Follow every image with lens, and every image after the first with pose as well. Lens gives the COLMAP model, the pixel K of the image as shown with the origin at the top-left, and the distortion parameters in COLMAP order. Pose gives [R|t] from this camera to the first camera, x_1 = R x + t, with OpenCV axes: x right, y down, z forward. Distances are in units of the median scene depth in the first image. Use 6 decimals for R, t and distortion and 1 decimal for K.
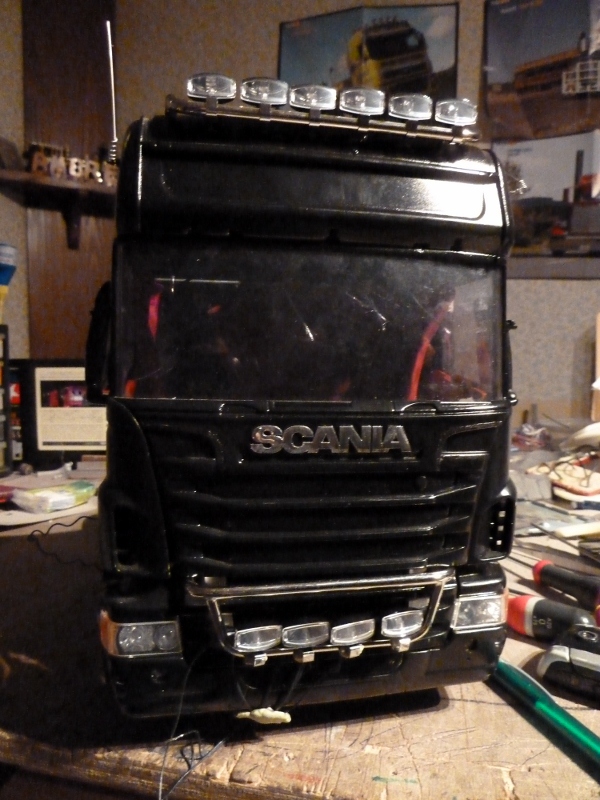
lens RADIAL K [[591.3, 0, 303.5], [0, 591.3, 400.4], [0, 0, 1]] dist [-0.040073, 0.007965]
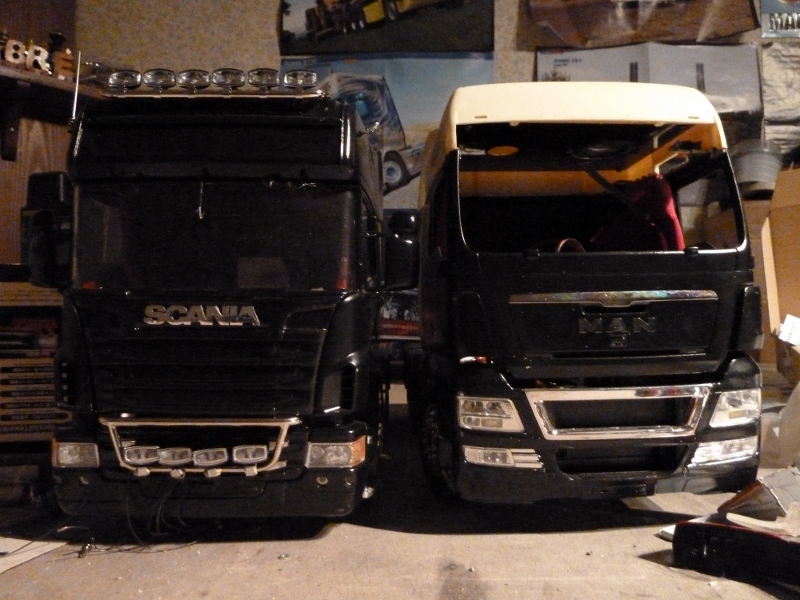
lens RADIAL K [[591.3, 0, 397.7], [0, 591.3, 294.5], [0, 0, 1]] dist [-0.040073, 0.007965]
pose [[0.982620, -0.004784, 0.185569, -0.087176], [0.026211, 0.993228, -0.113187, 0.024385], [-0.183771, 0.116083, 0.976091, 0.446047]]
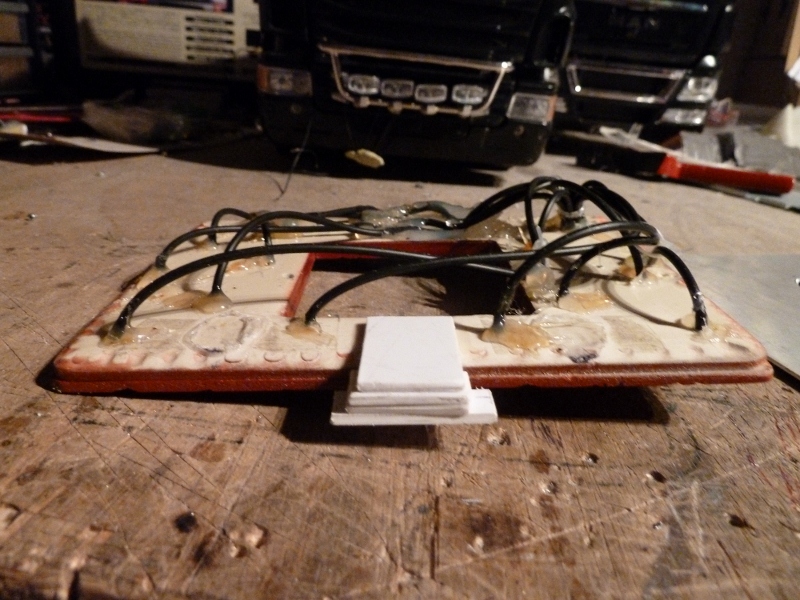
lens RADIAL K [[591.3, 0, 399.9], [0, 591.3, 289.0], [0, 0, 1]] dist [-0.040073, 0.007965]
pose [[0.984224, 0.032327, 0.173950, -0.197029], [-0.085627, 0.947389, 0.308420, 0.089343], [-0.154828, -0.318449, 0.935210, 0.228532]]
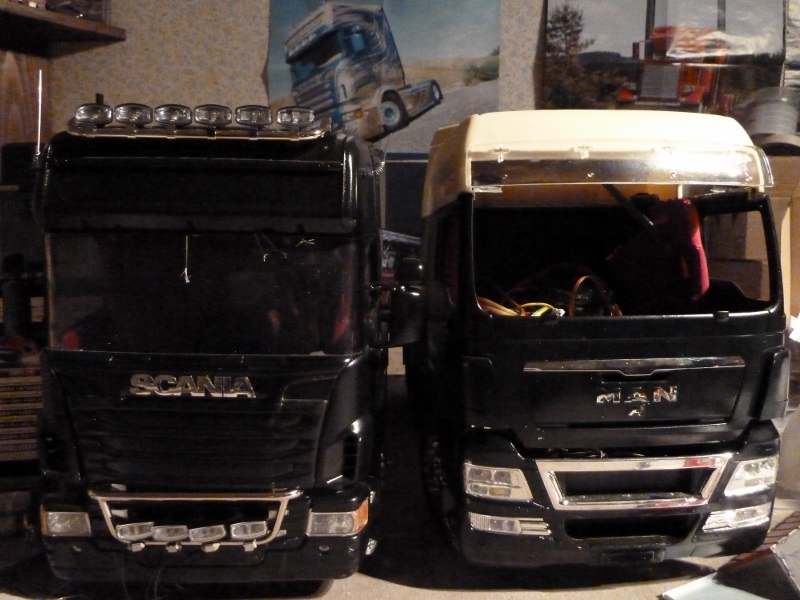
lens RADIAL K [[591.3, 0, 399.9], [0, 591.3, 299.3], [0, 0, 1]] dist [-0.040073, 0.007965]
pose [[0.980276, -0.020589, 0.196560, -0.087483], [0.015139, 0.999459, 0.029191, -0.057195], [-0.197054, -0.025640, 0.980057, 0.470789]]
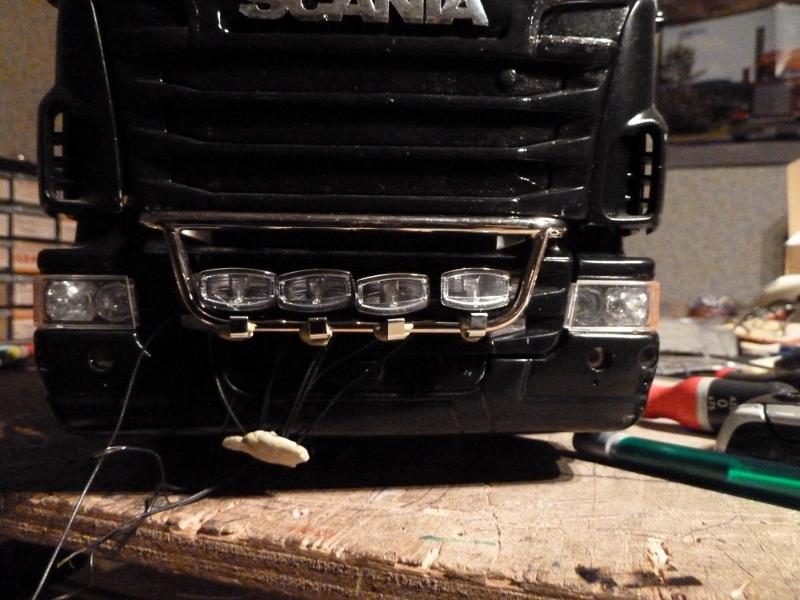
lens RADIAL K [[591.3, 0, 401.2], [0, 591.3, 294.3], [0, 0, 1]] dist [-0.040073, 0.007965]
pose [[0.992132, -0.004073, -0.125131, 0.043781], [-0.004738, 0.997533, -0.070034, 0.111249], [0.125108, 0.070076, 0.989665, 0.096443]]
